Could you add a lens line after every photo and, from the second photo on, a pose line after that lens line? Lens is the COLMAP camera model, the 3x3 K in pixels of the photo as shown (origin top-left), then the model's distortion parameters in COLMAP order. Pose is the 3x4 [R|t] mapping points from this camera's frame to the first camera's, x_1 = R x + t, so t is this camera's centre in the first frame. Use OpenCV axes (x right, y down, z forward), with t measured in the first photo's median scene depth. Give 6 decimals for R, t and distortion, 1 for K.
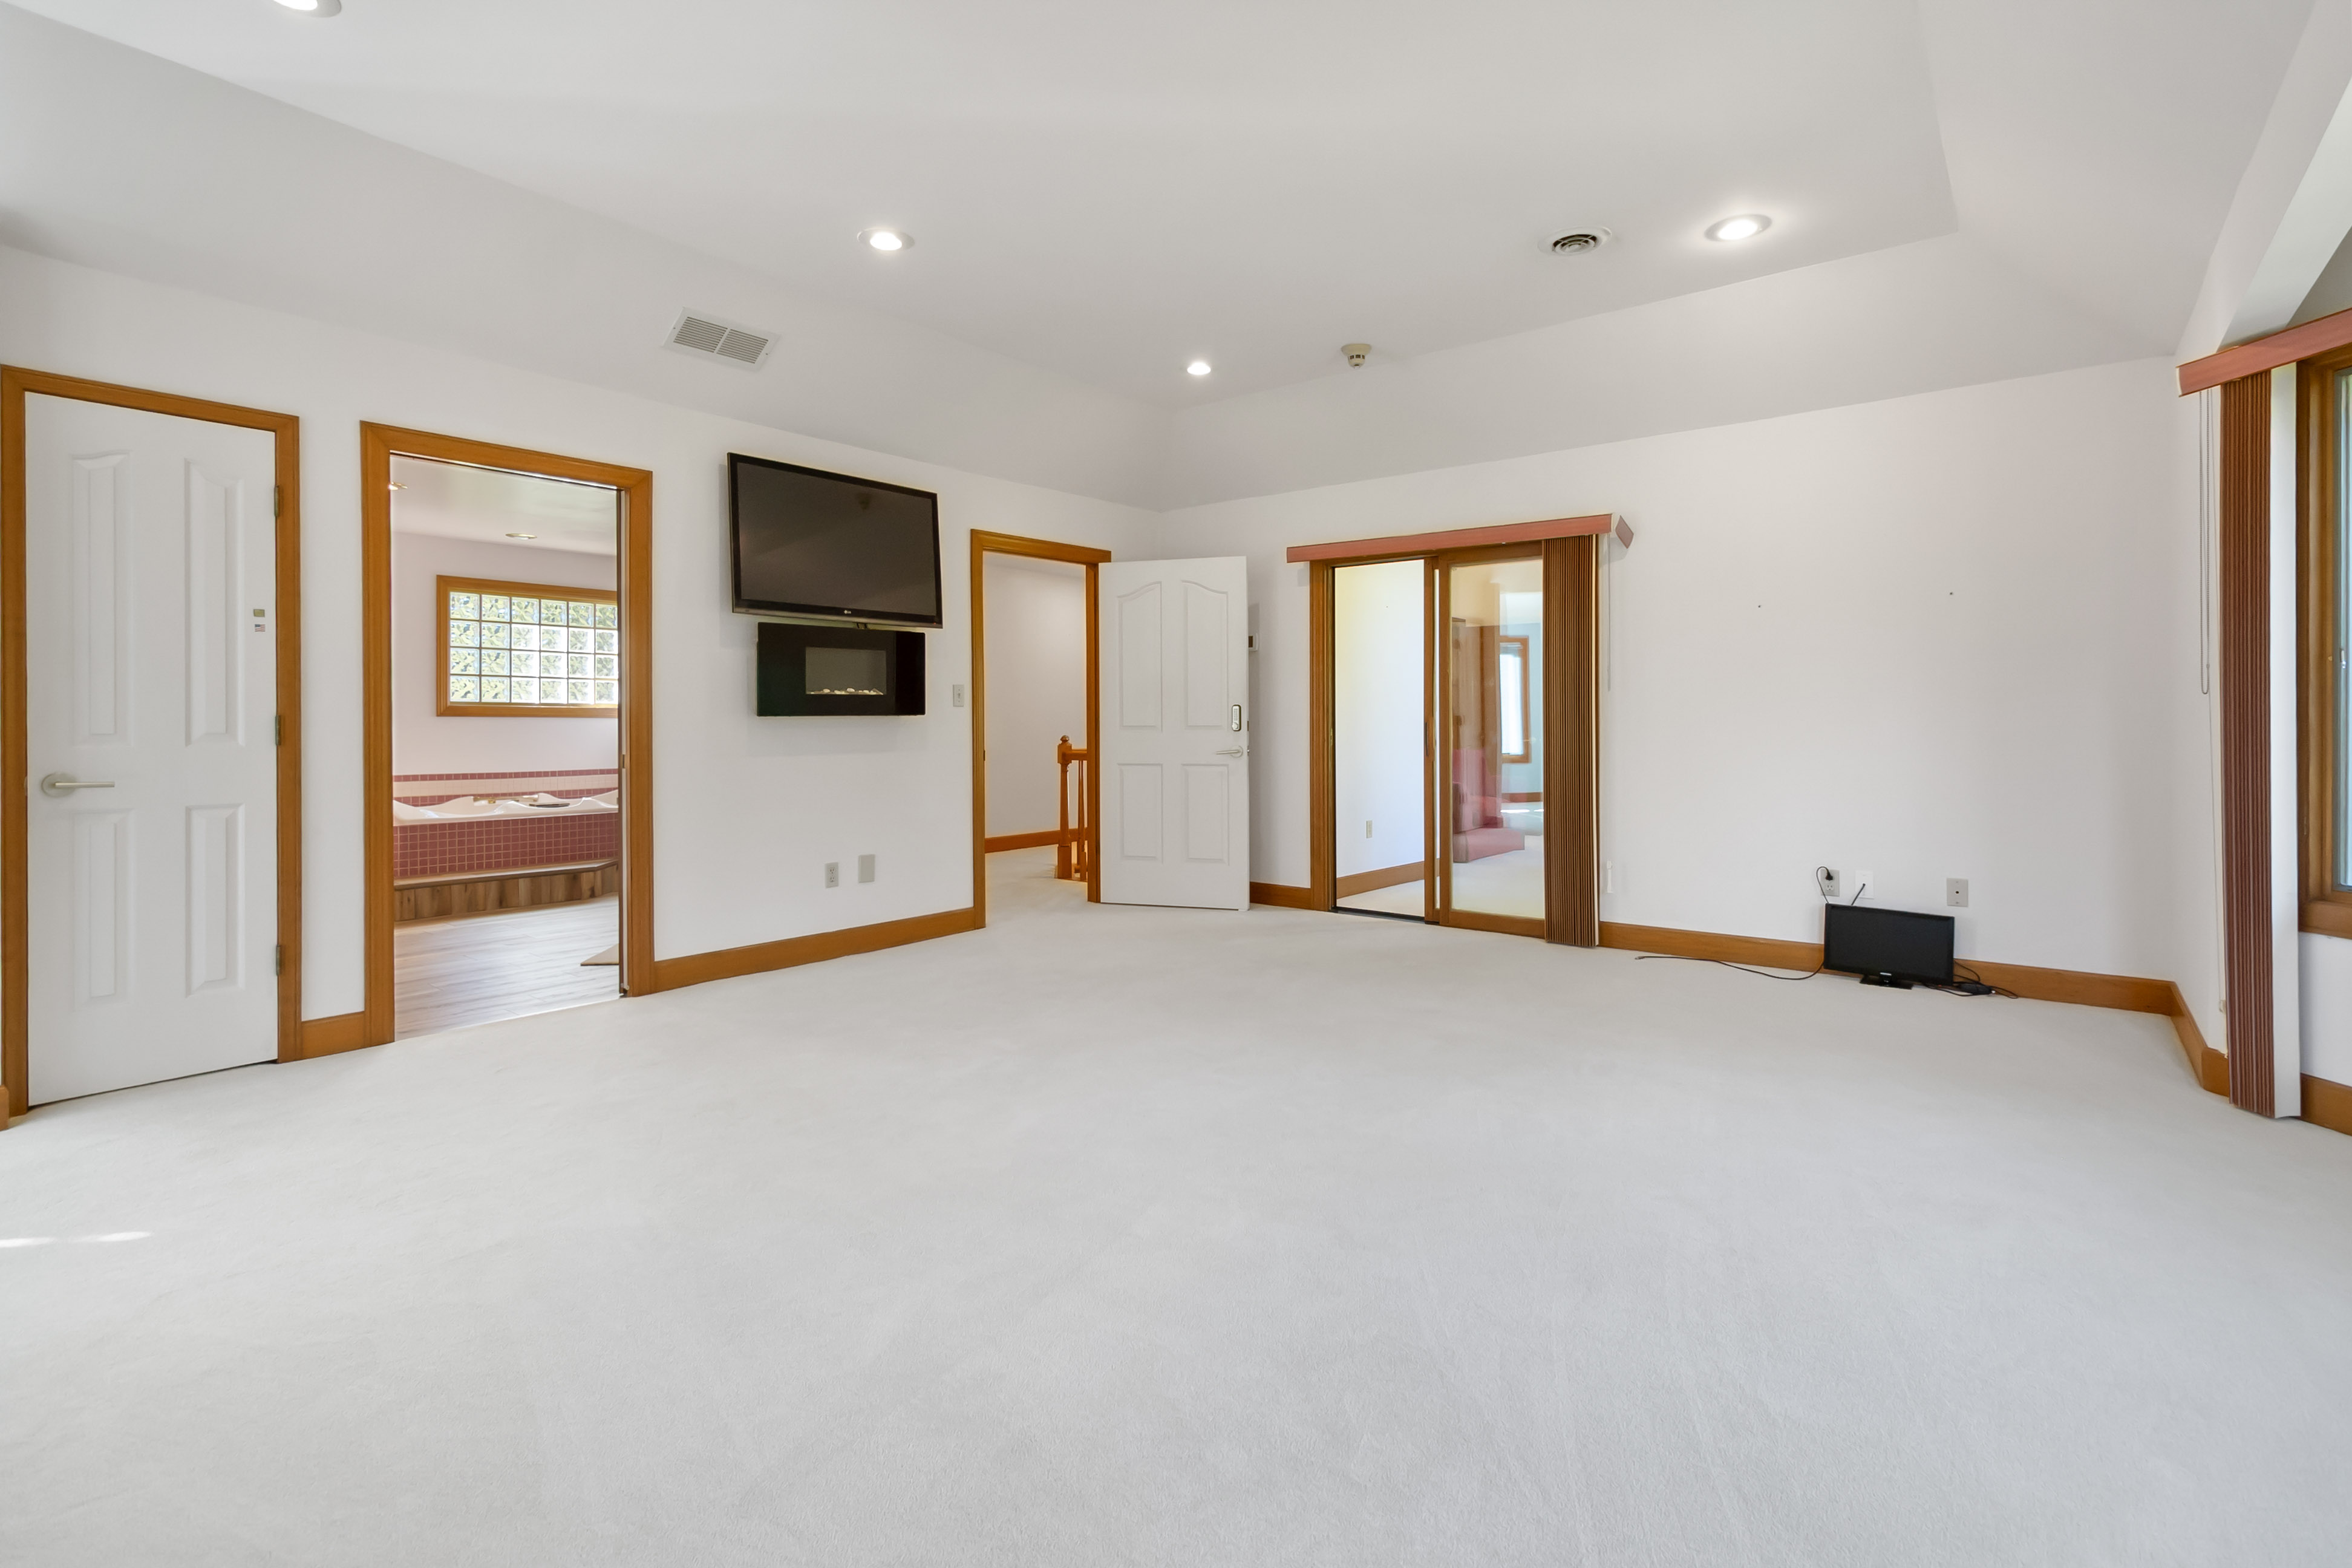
lens RADIAL K [[1098.7, 0, 1176.2], [0, 1098.7, 728.3], [0, 0, 1]] dist [0.001093, 0.000882]
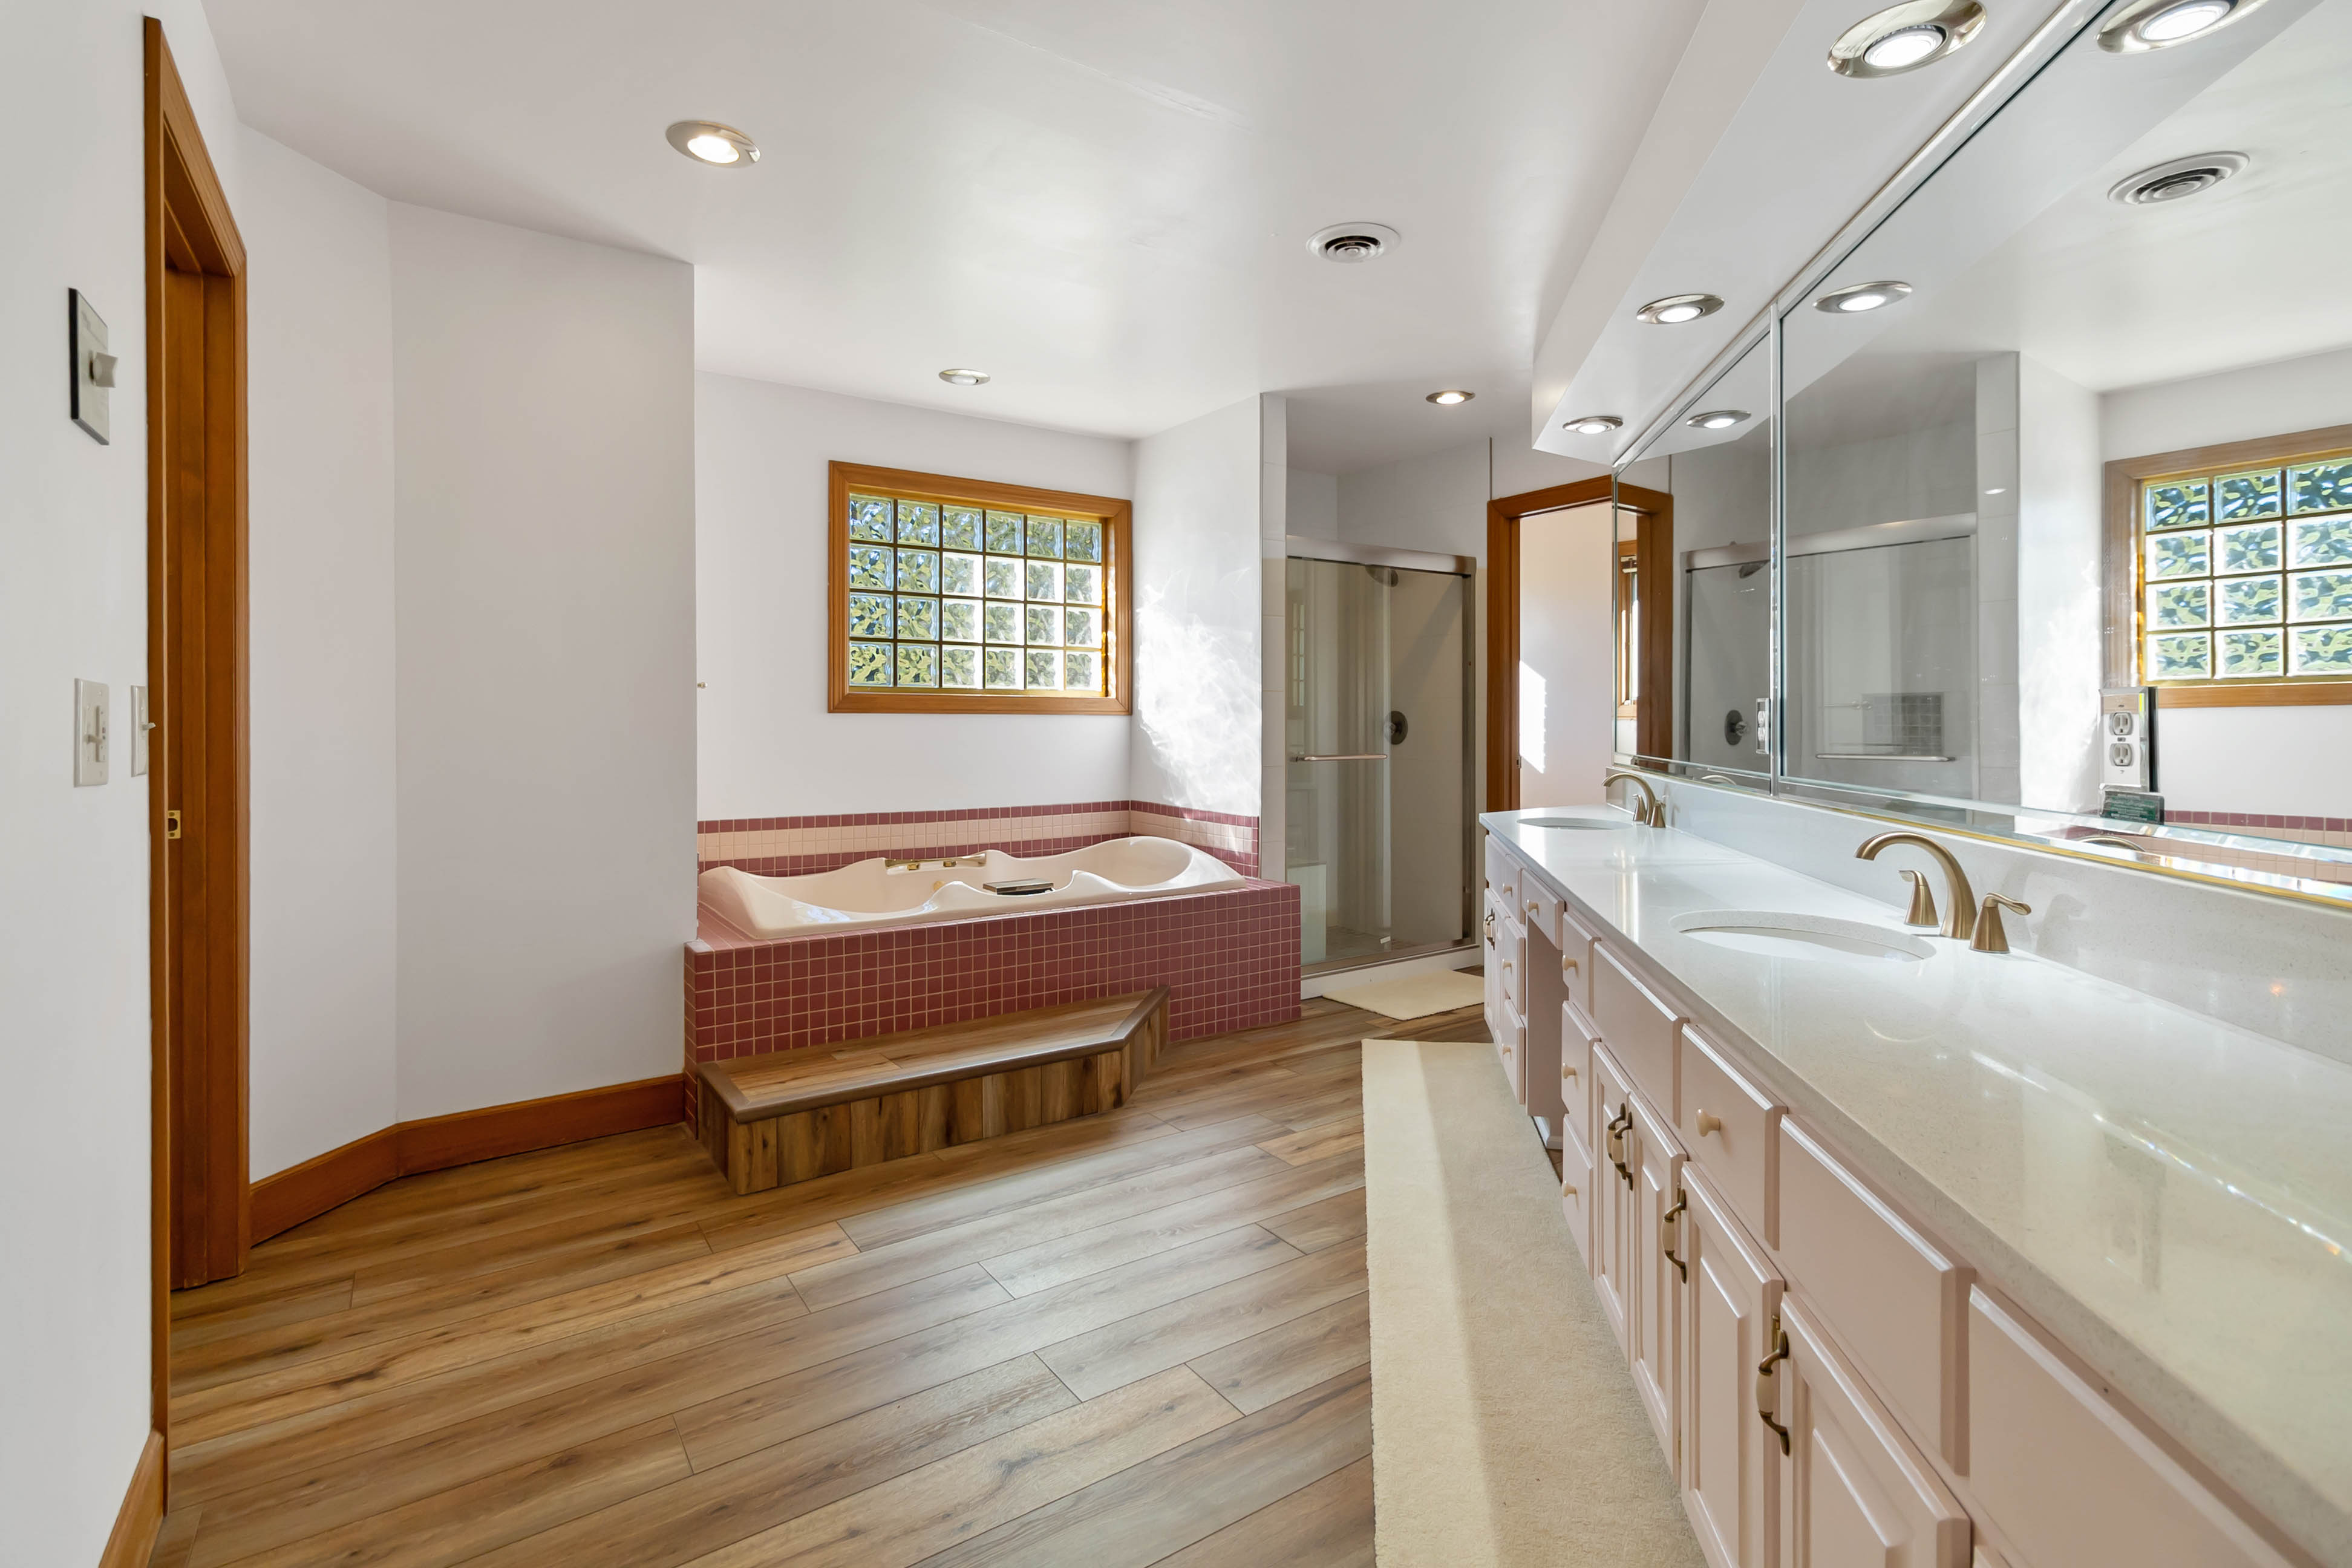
lens RADIAL K [[1098.7, 0, 1161.1], [0, 1098.7, 726.6], [0, 0, 1]] dist [0.001093, 0.000882]
pose [[0.953580, 0.001616, -0.301136, -0.335228], [-0.001324, 0.999998, 0.001176, -0.004892], [0.301138, -0.000723, 0.953580, 0.506686]]
